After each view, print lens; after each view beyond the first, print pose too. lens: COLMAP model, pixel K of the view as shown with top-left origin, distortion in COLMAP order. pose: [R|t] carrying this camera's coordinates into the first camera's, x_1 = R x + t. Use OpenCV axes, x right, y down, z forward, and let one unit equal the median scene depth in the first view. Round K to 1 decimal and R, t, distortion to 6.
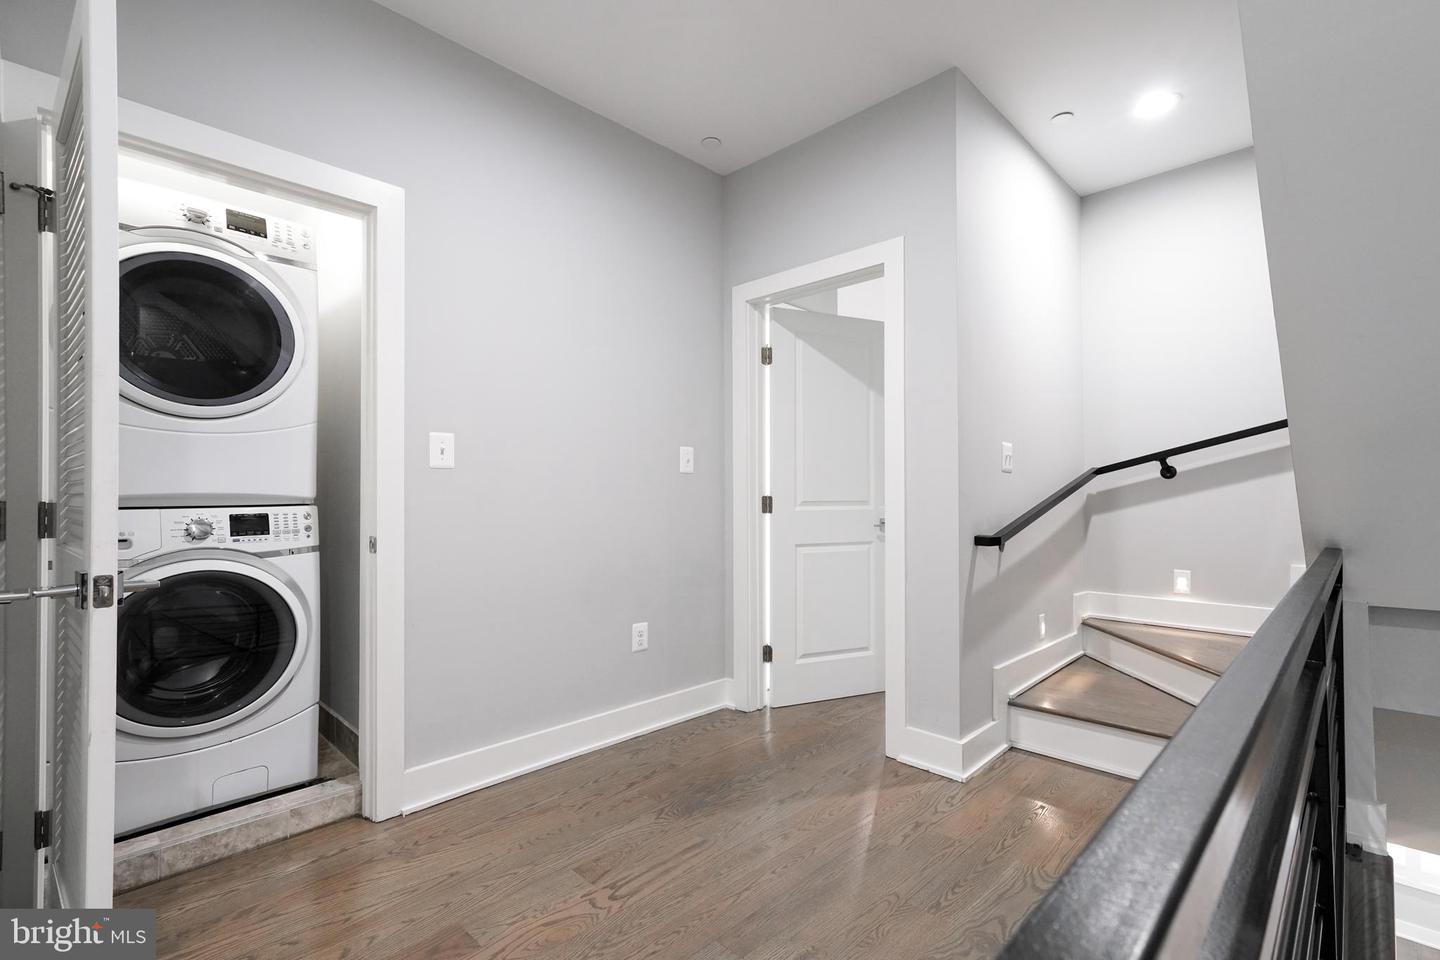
lens RADIAL K [[660.6, 0, 708.4], [0, 660.6, 480.1], [0, 0, 1]] dist [-0.017855, 0.013172]
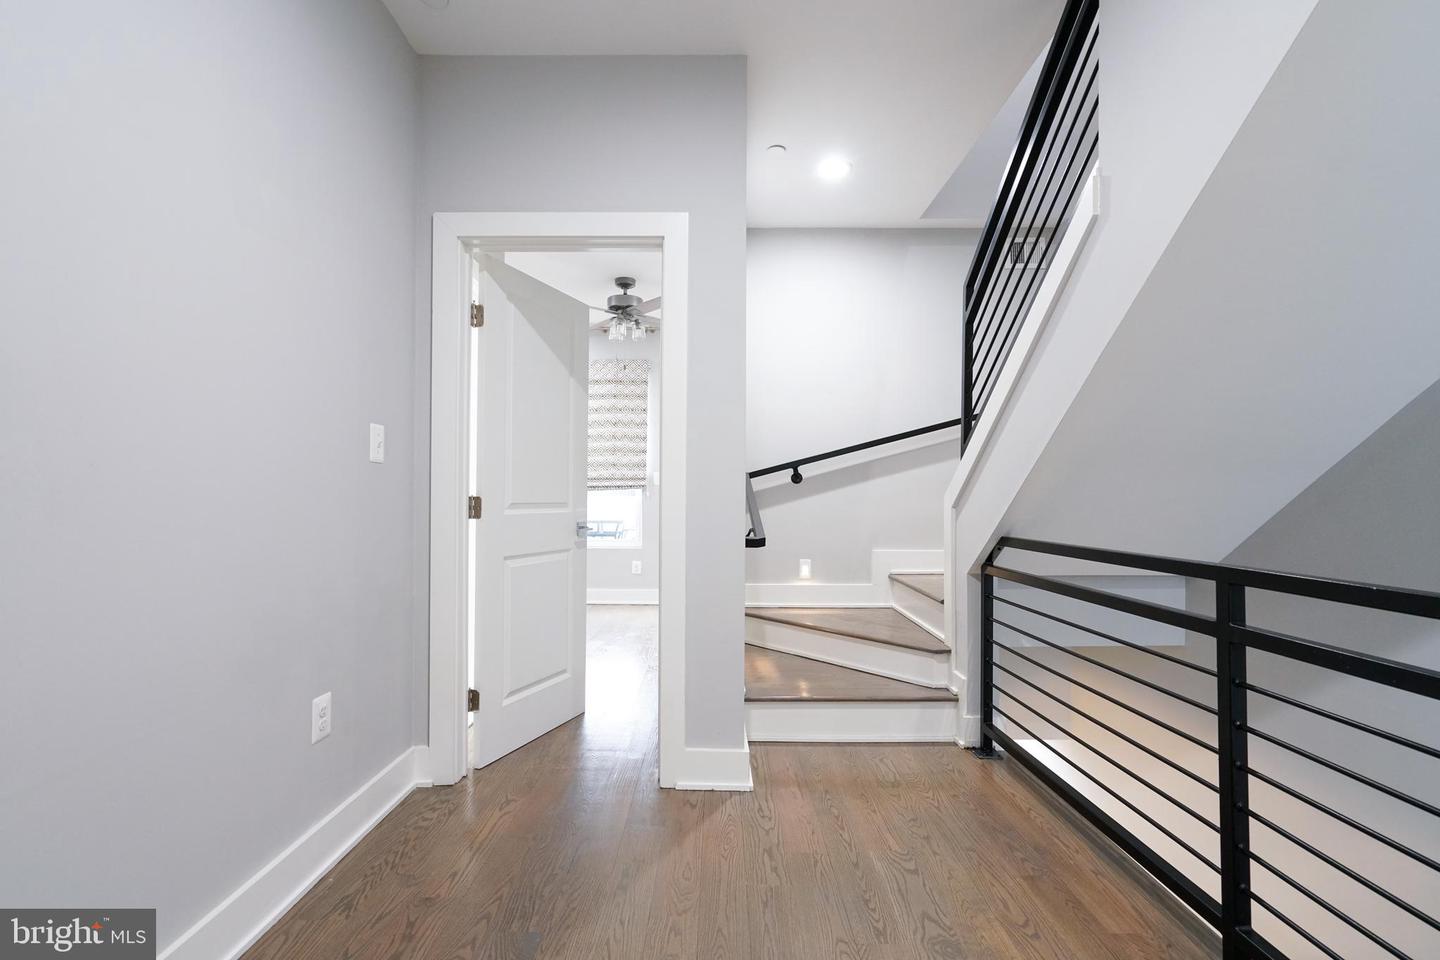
lens RADIAL K [[655.8, 0, 711.9], [0, 655.8, 486.3], [0, 0, 1]] dist [-0.015968, 0.021981]
pose [[0.712063, 0.015676, 0.701940, -0.306626], [-0.020217, 0.999794, -0.001820, 0.009823], [-0.701824, -0.012895, 0.712233, 0.317914]]
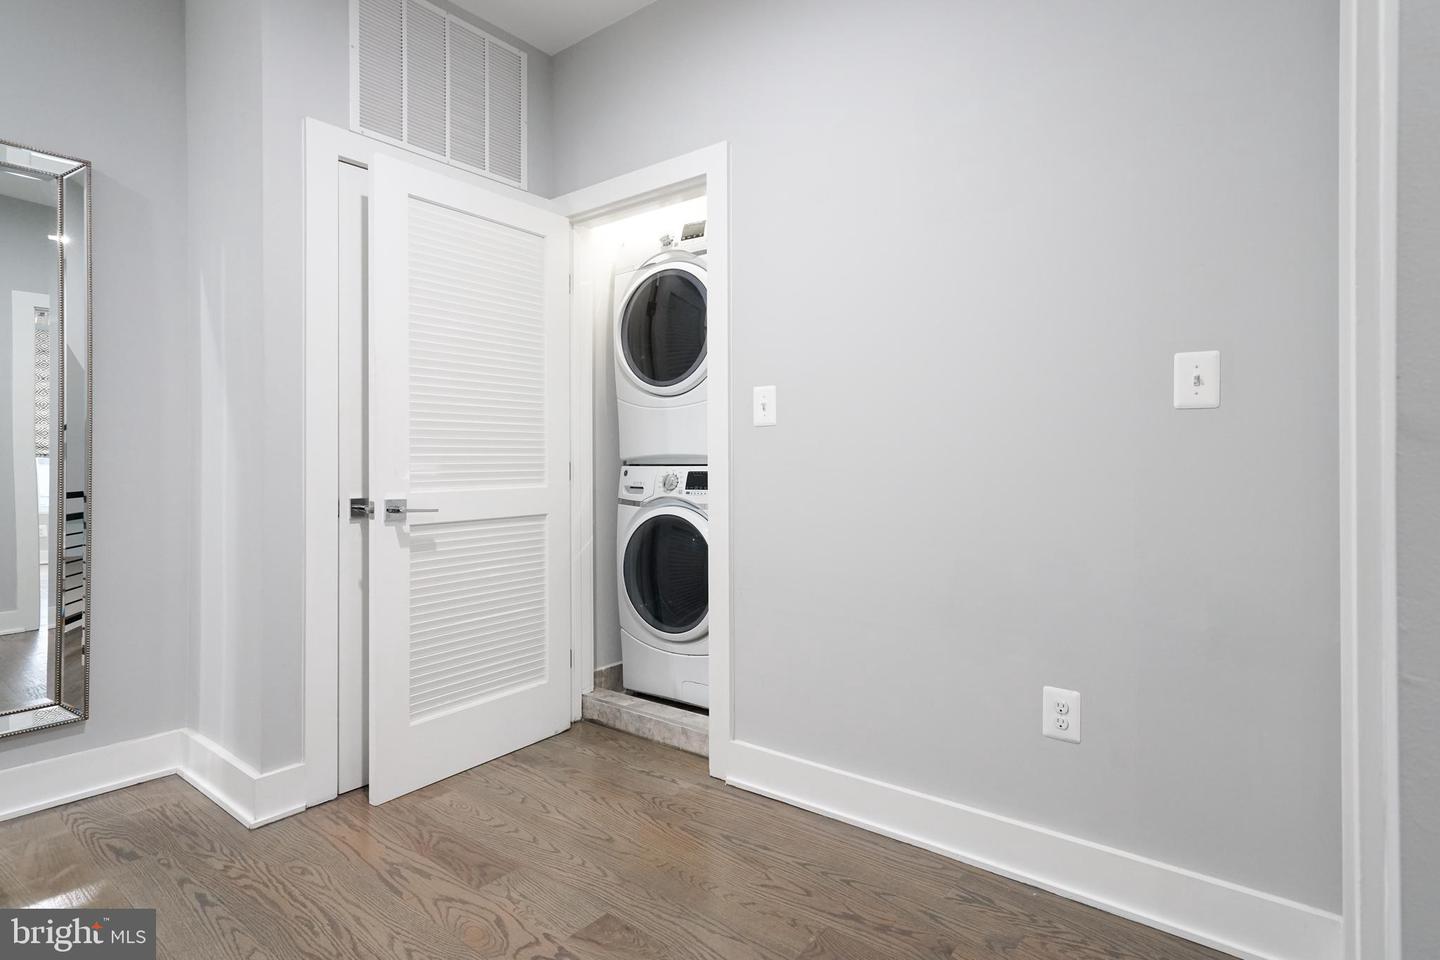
lens RADIAL K [[716.0, 0, 792.8], [0, 716.0, 455.6], [0, 0, 1]] dist [0.003654, 0.002174]
pose [[0.167628, -0.003563, -0.985844, 0.487228], [0.020541, 0.999789, -0.000120, 0.020474], [0.985636, -0.020230, 0.167666, 0.746568]]
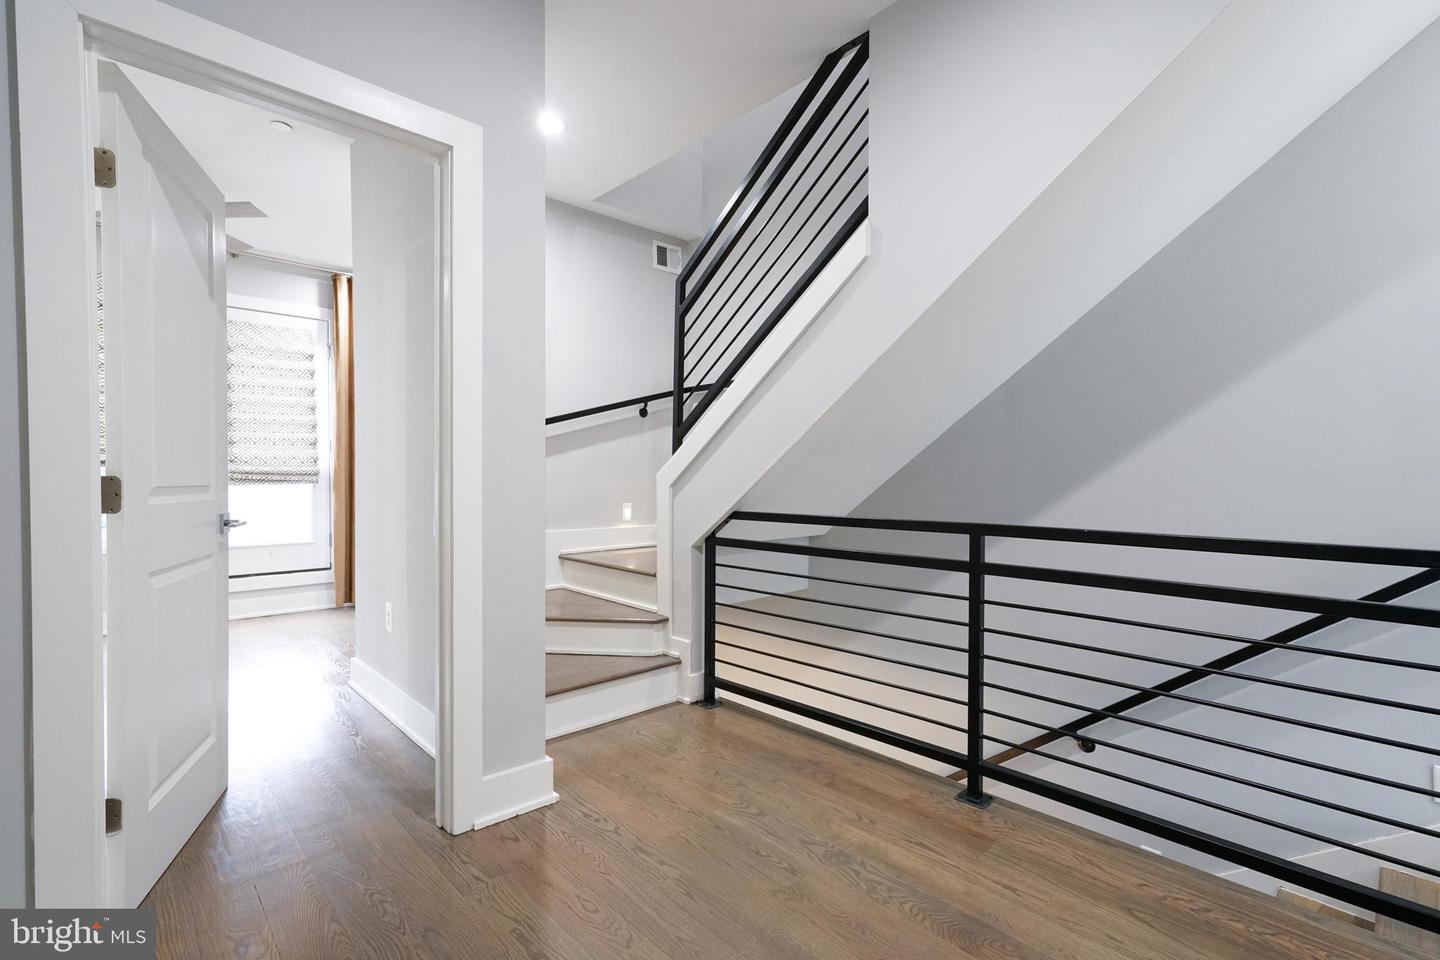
lens RADIAL K [[655.8, 0, 711.9], [0, 655.8, 486.3], [0, 0, 1]] dist [-0.015968, 0.021981]
pose [[0.040741, -0.008764, 0.999131, -0.427836], [-0.023742, 0.999671, 0.009737, 0.021032], [-0.998888, -0.024118, 0.040519, 0.686207]]
